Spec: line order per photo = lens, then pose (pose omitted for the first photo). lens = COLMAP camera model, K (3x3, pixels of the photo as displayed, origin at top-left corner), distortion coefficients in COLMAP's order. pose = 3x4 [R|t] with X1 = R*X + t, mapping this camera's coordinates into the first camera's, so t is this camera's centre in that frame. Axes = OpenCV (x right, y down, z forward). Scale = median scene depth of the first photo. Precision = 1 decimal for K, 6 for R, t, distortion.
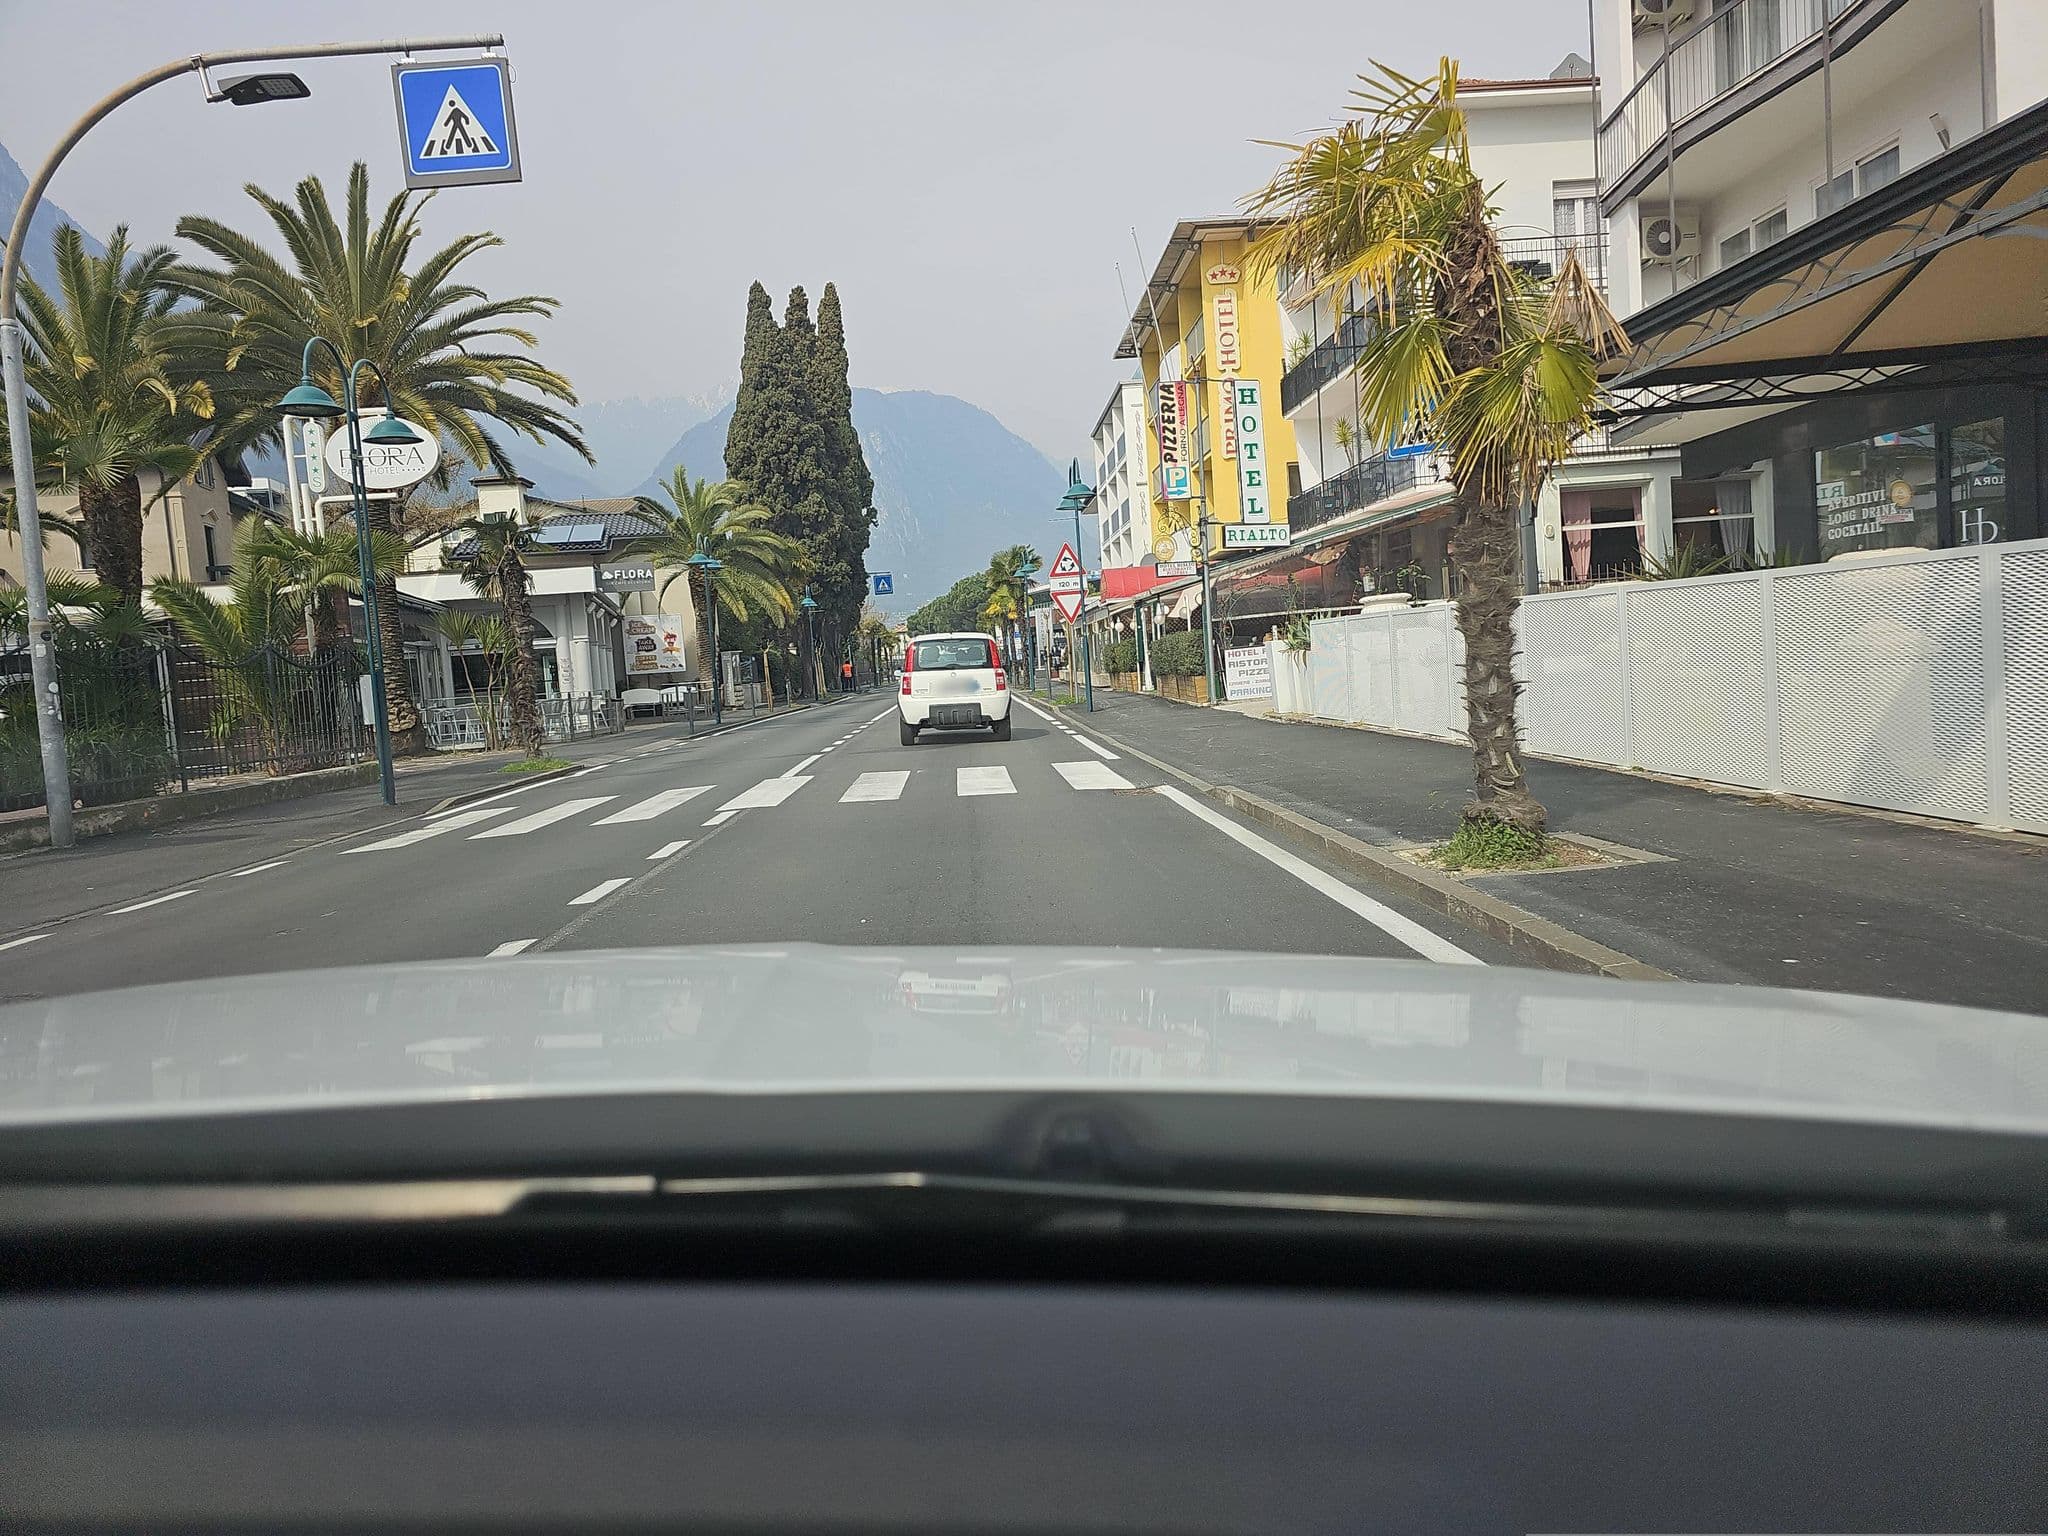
lens RADIAL K [[1490.1, 0, 1024.0], [0, 1490.1, 768.0], [0, 0, 1]] dist [0.002136, 0.001254]
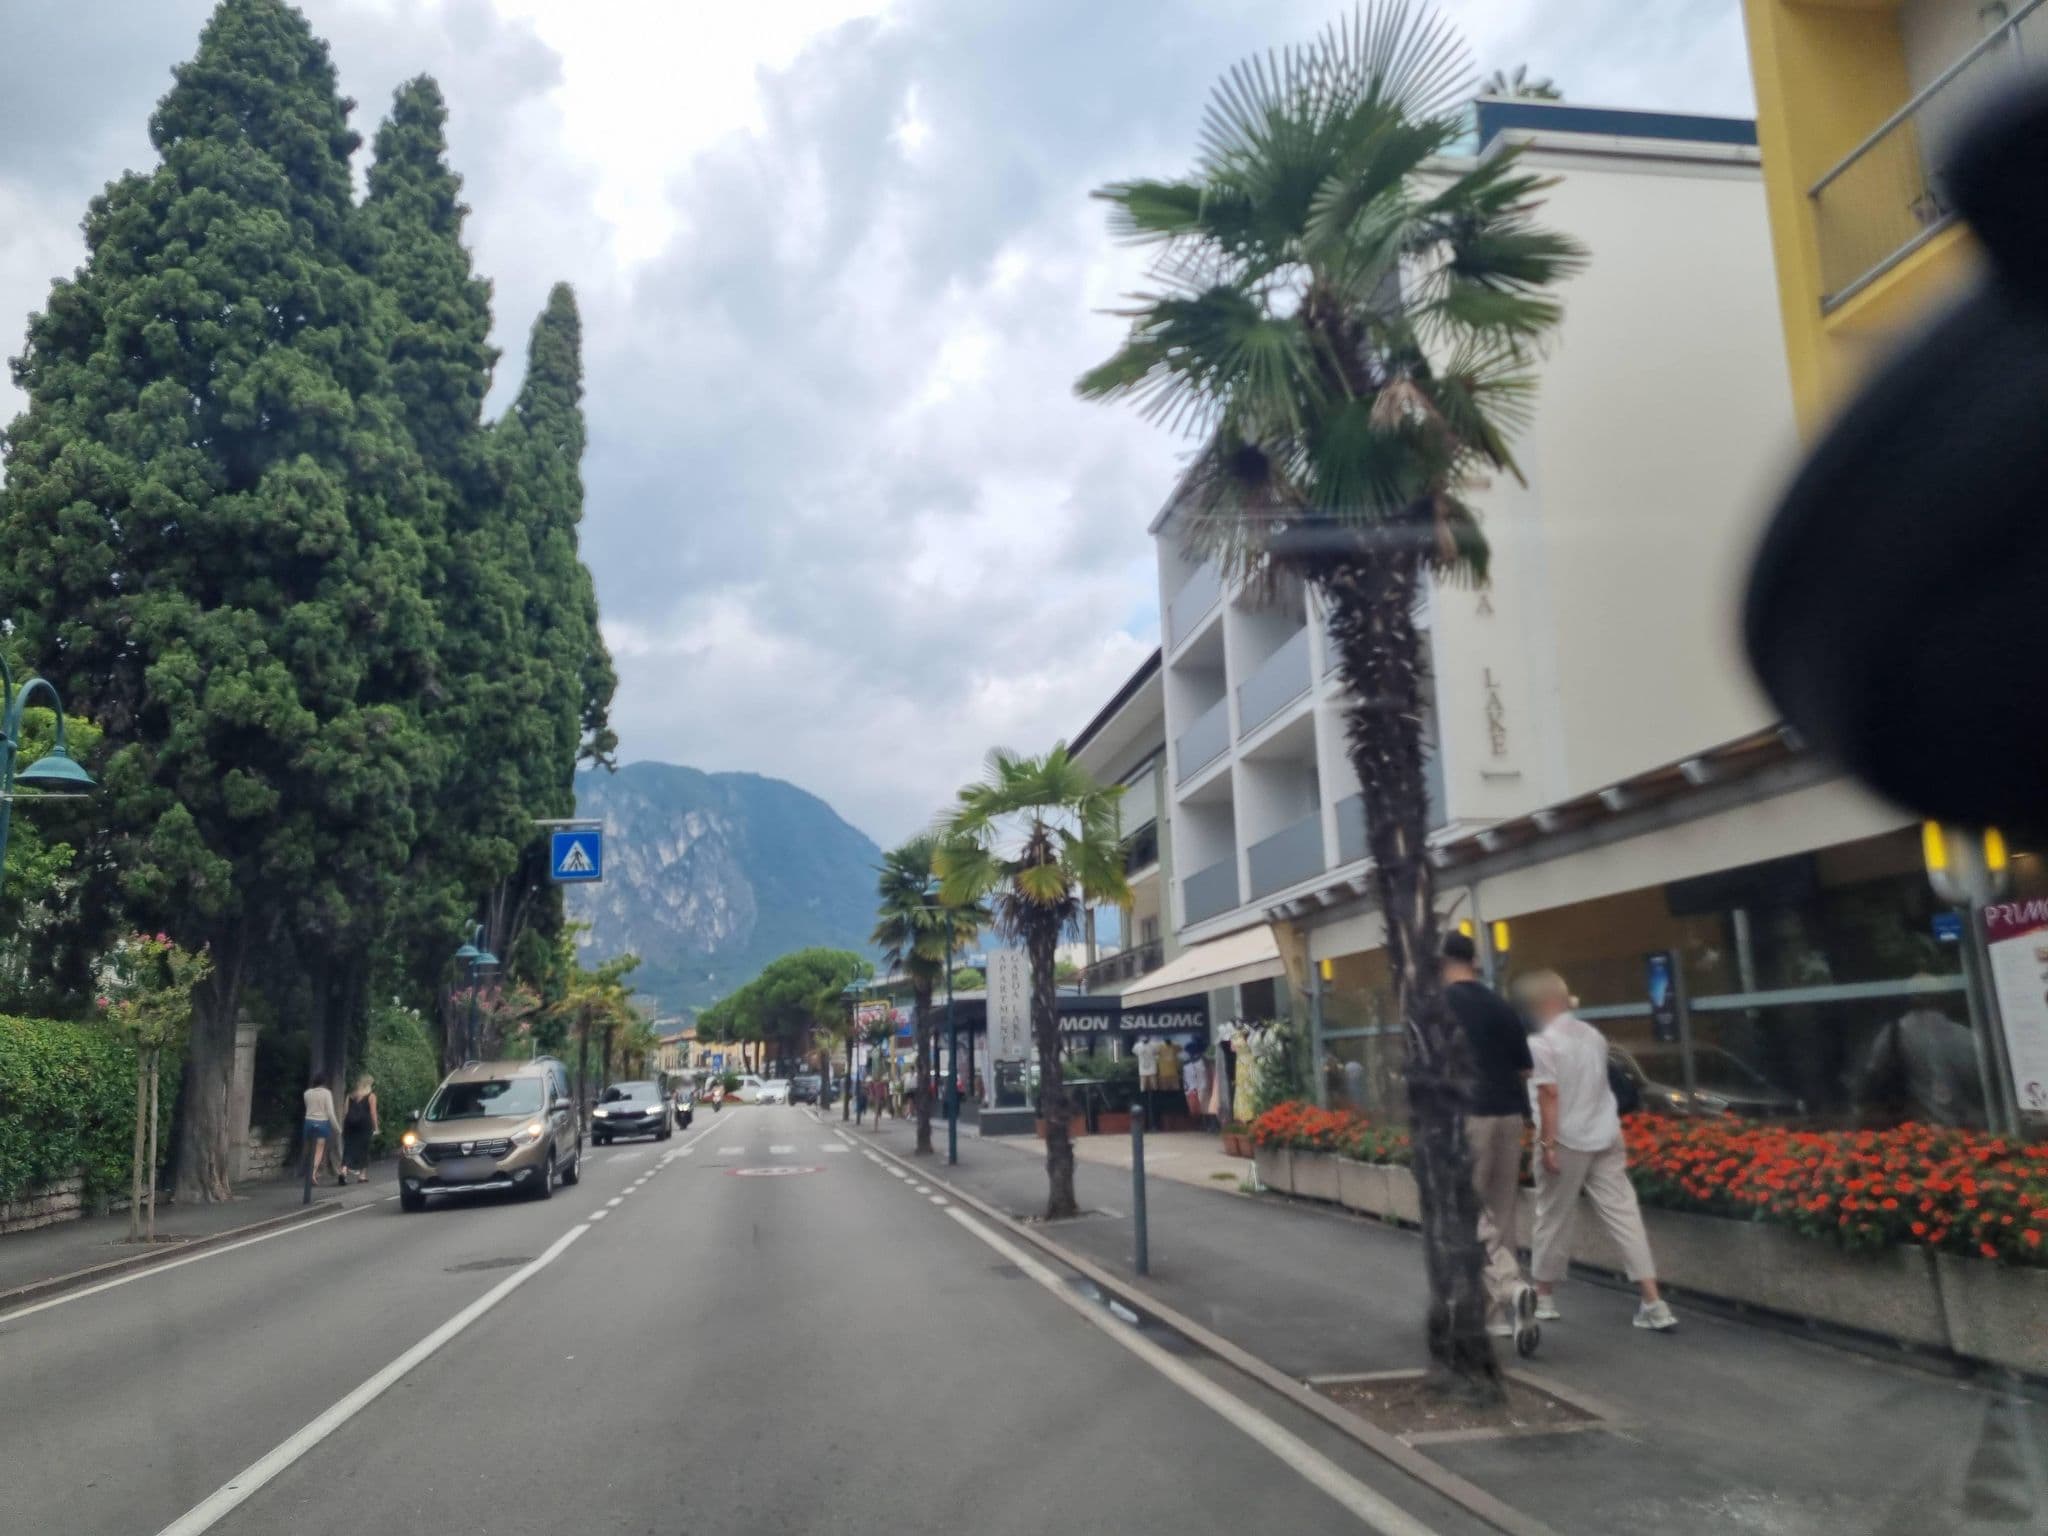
lens RADIAL K [[1490.1, 0, 1024.0], [0, 1490.1, 768.0], [0, 0, 1]] dist [0.002136, 0.001254]
pose [[0.991621, 0.062101, 0.113272, -0.033195], [-0.028334, 0.960073, -0.278312, -0.053160], [-0.126033, 0.272771, 0.953788, 0.719157]]
